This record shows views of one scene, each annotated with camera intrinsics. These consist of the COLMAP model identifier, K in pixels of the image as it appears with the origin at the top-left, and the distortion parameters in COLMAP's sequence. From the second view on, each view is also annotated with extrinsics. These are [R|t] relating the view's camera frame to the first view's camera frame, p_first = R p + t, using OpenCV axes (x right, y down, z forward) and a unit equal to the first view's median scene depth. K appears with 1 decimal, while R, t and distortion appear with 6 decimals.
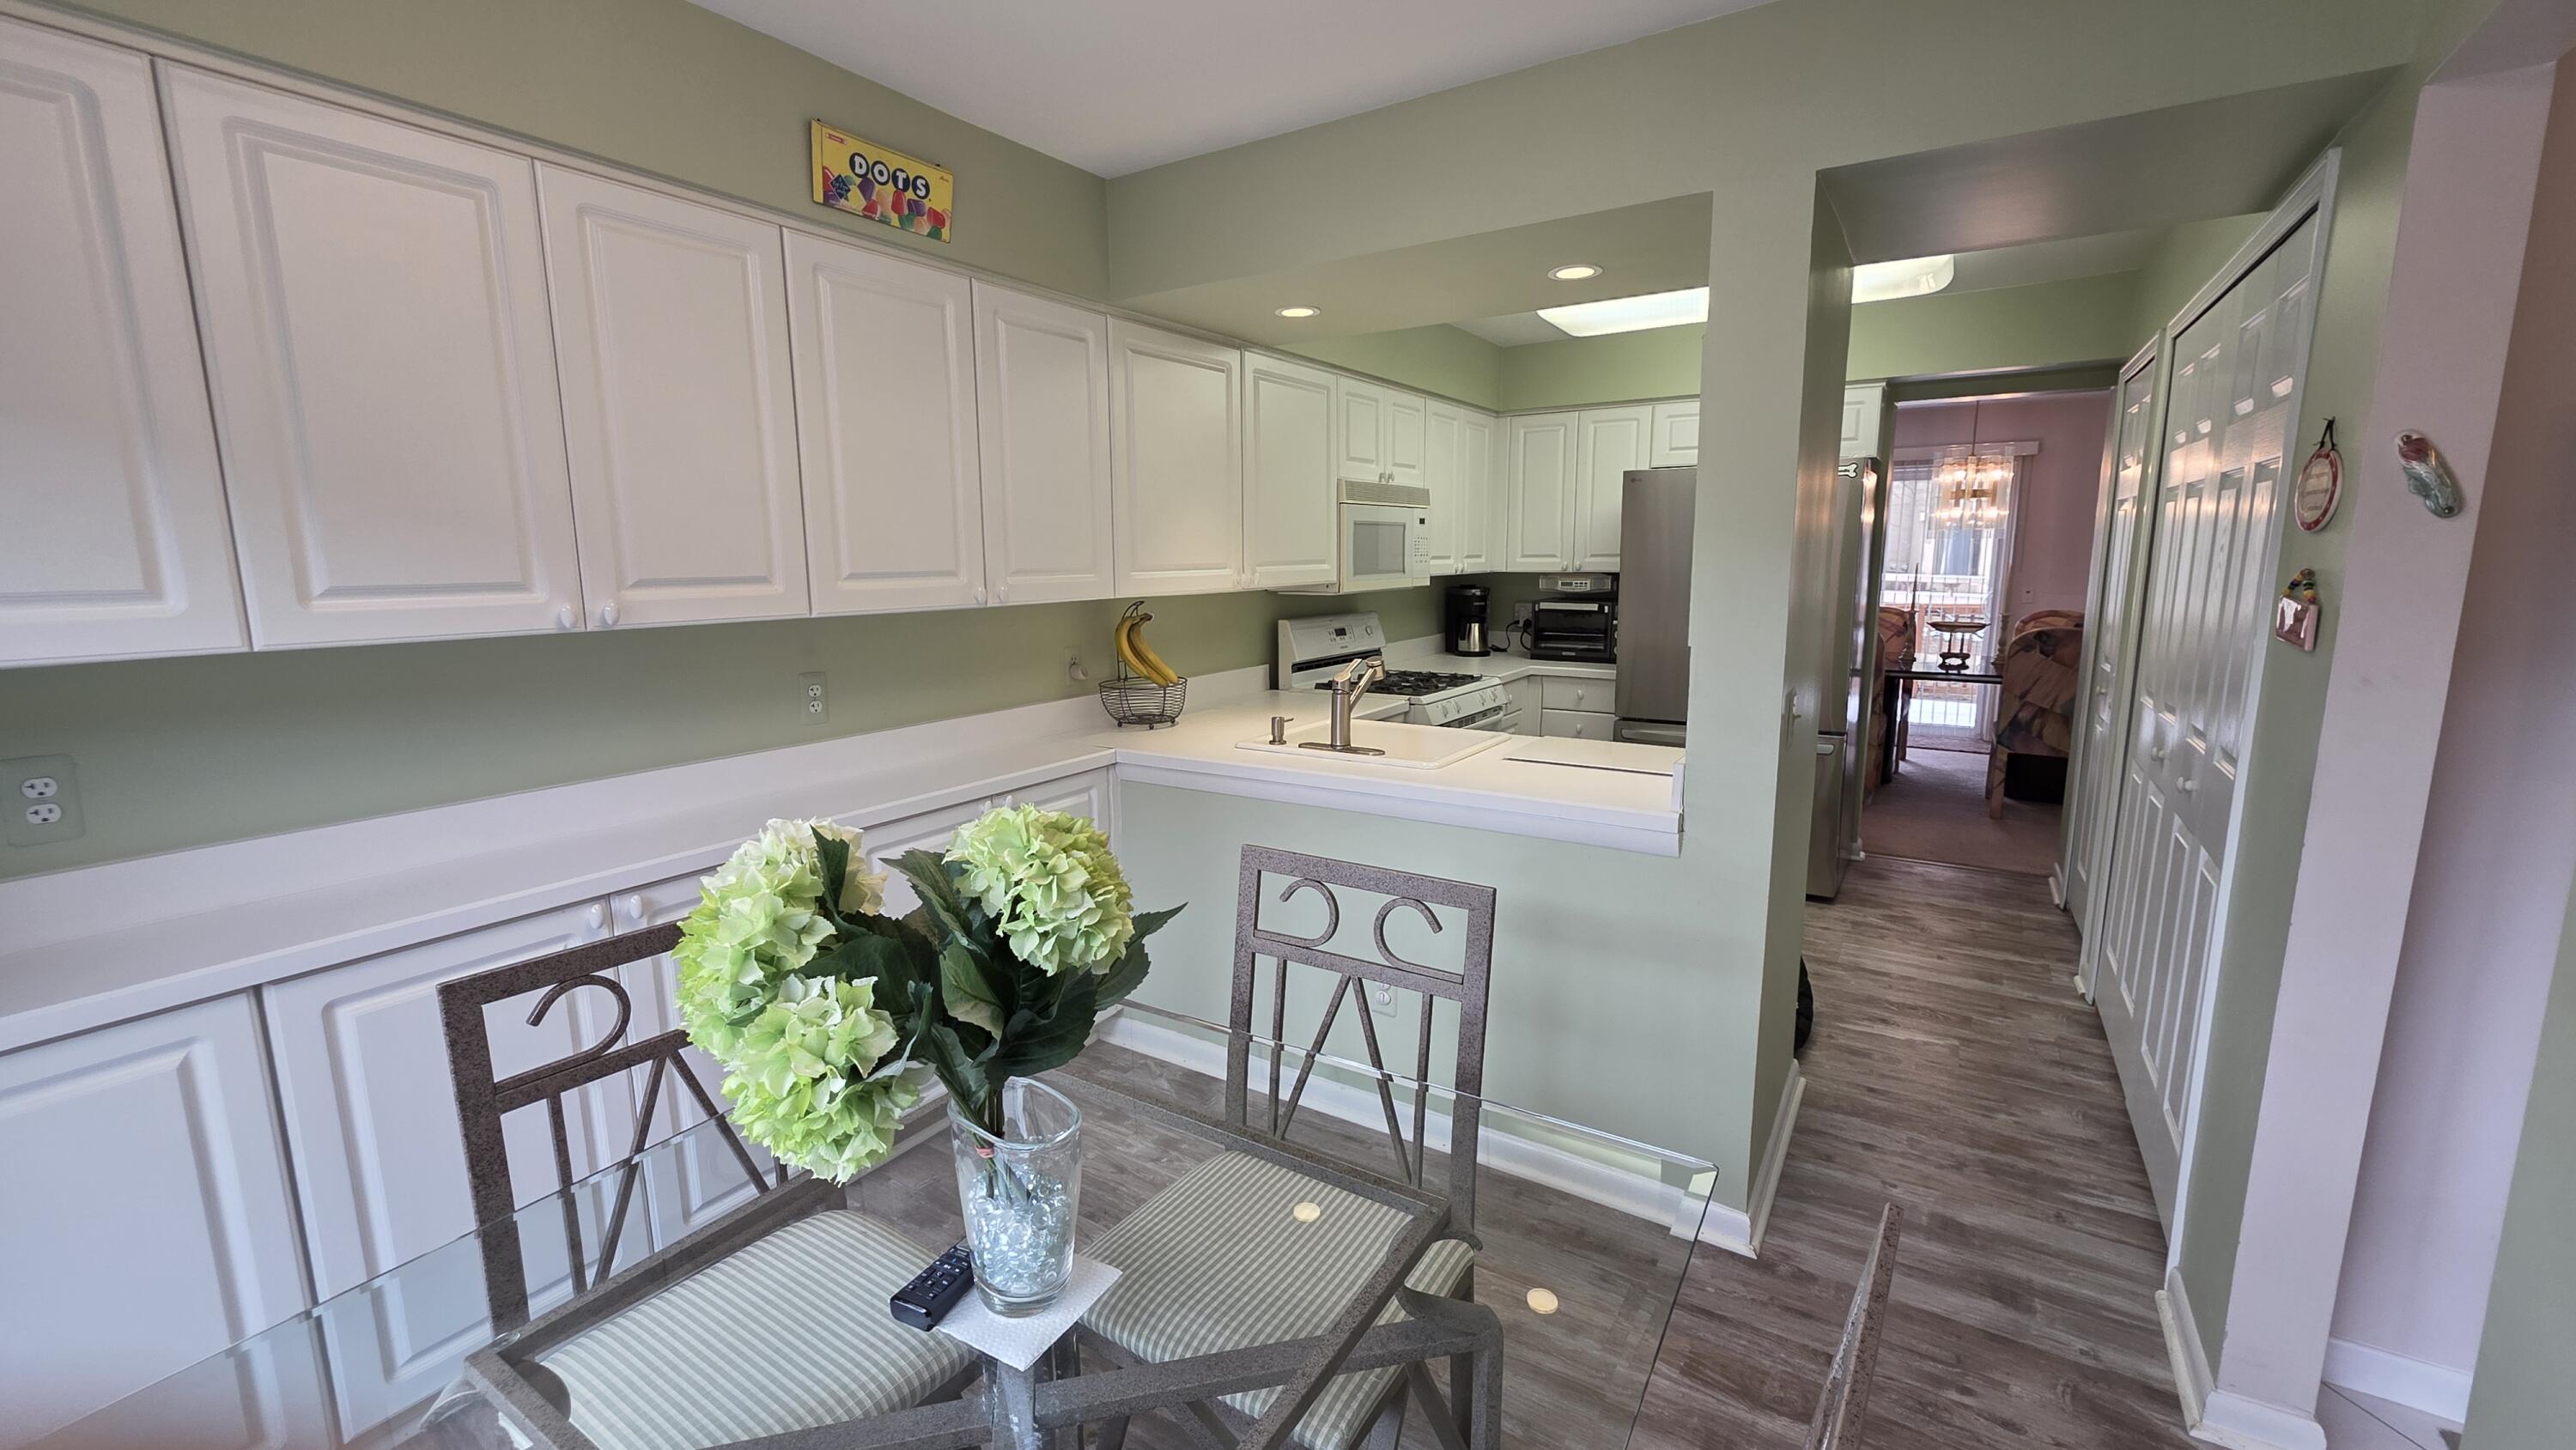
lens RADIAL K [[1028.7, 0, 1293.8], [0, 1028.7, 722.5], [0, 0, 1]] dist [0.002311, 0.000141]
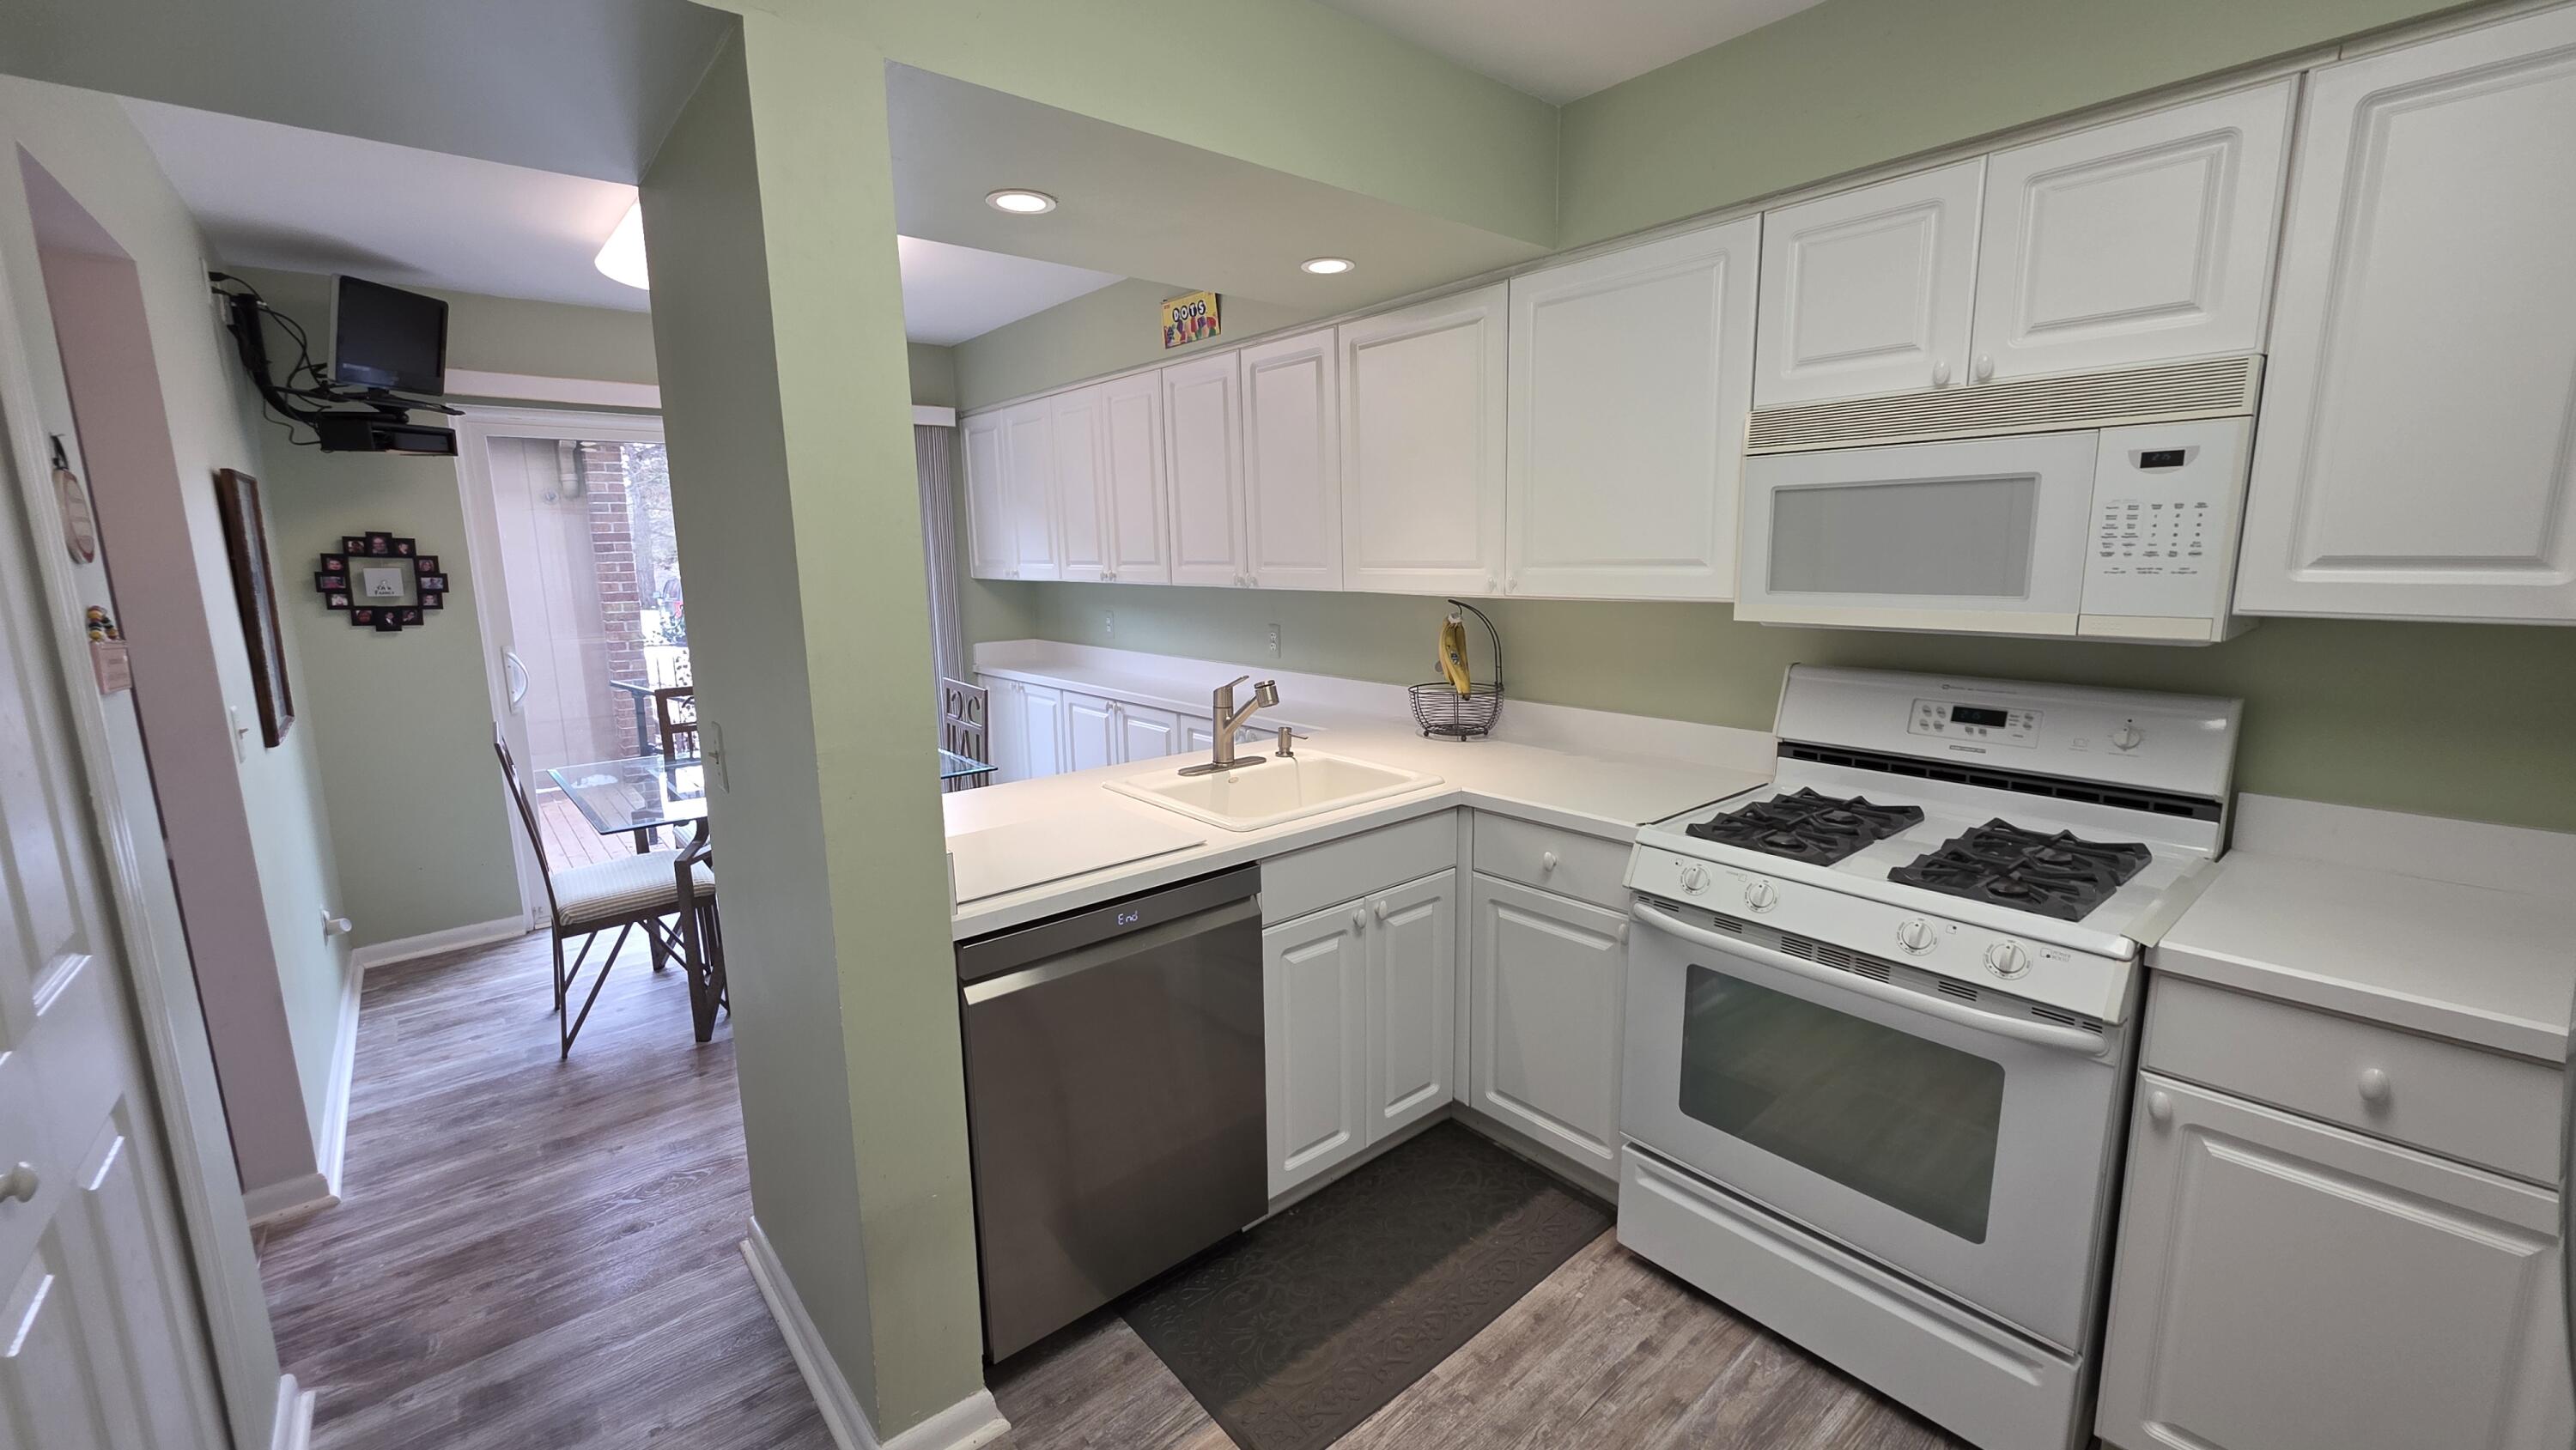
lens RADIAL K [[1028.7, 0, 1293.8], [0, 1028.7, 722.5], [0, 0, 1]] dist [0.002311, 0.000141]
pose [[-0.292999, 0.179920, -0.939031, 1.150690], [-0.135639, 0.964380, 0.227099, -0.299316], [0.946443, 0.193909, -0.258159, 1.670925]]
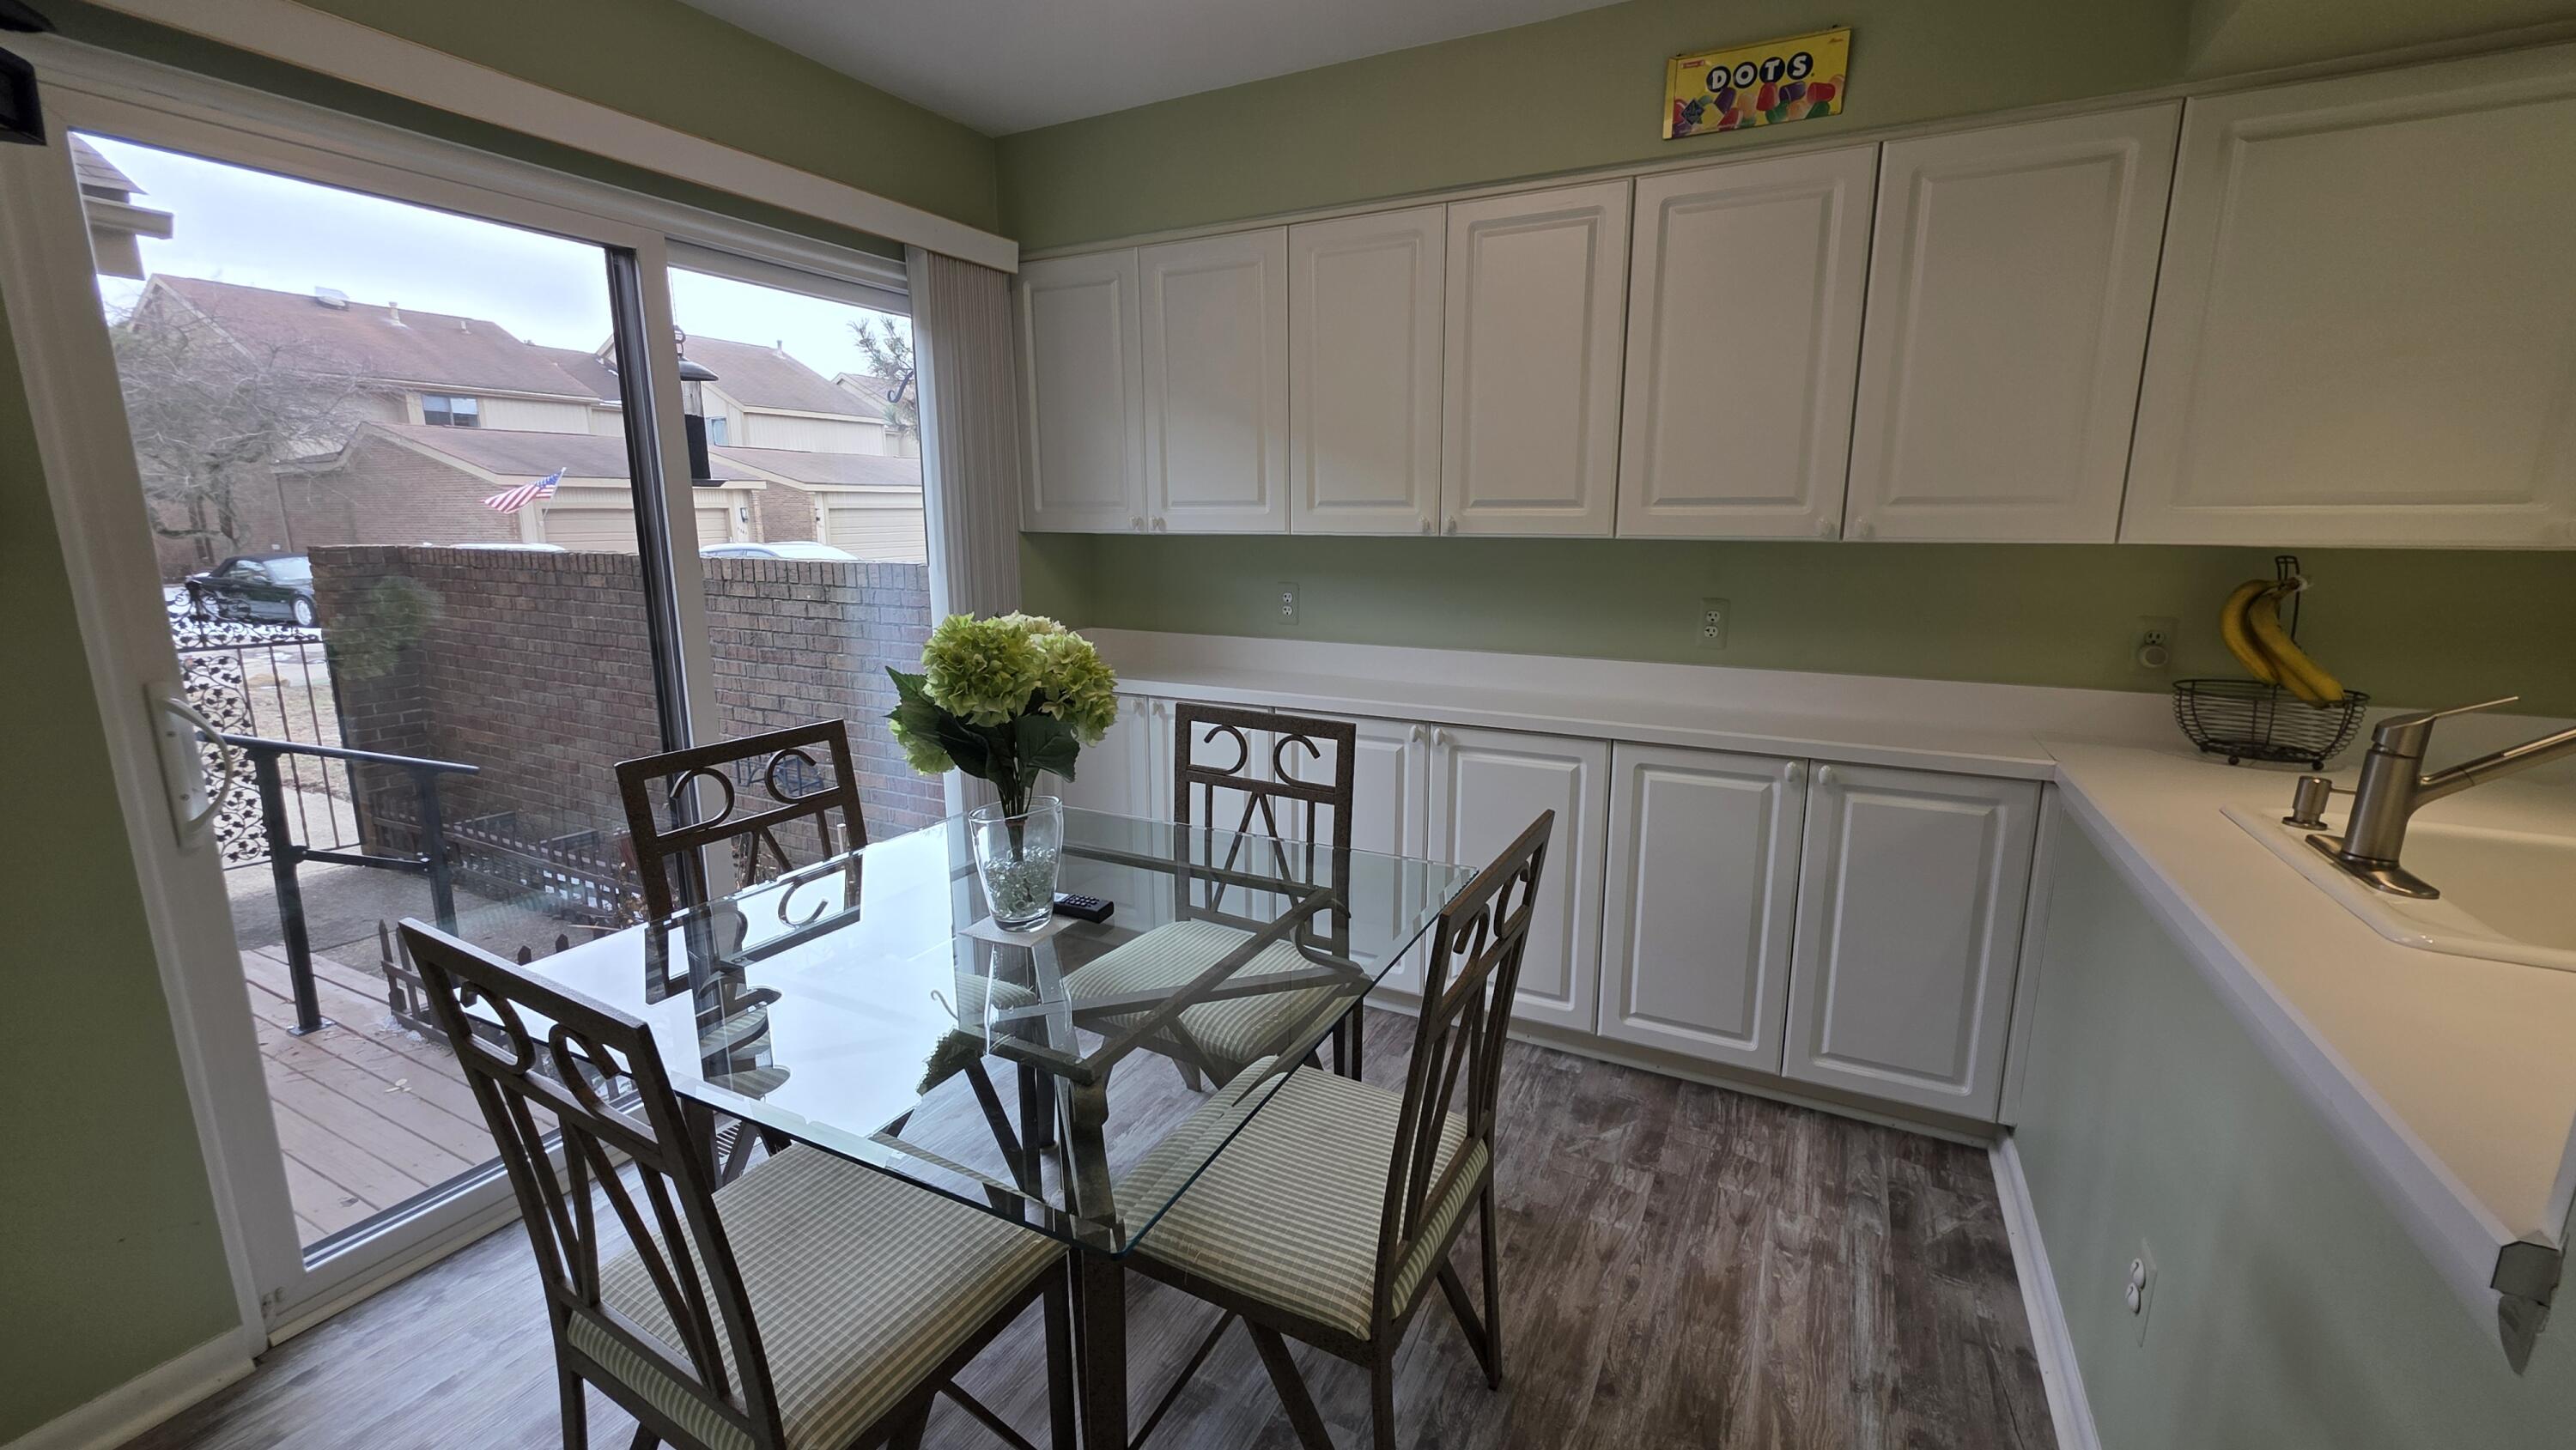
lens RADIAL K [[1028.7, 0, 1293.8], [0, 1028.7, 722.5], [0, 0, 1]] dist [0.002311, 0.000141]
pose [[0.095900, 0.203193, -0.974431, 0.604063], [-0.166193, 0.968470, 0.185594, -0.057412], [0.981419, 0.144145, 0.126646, 0.544117]]
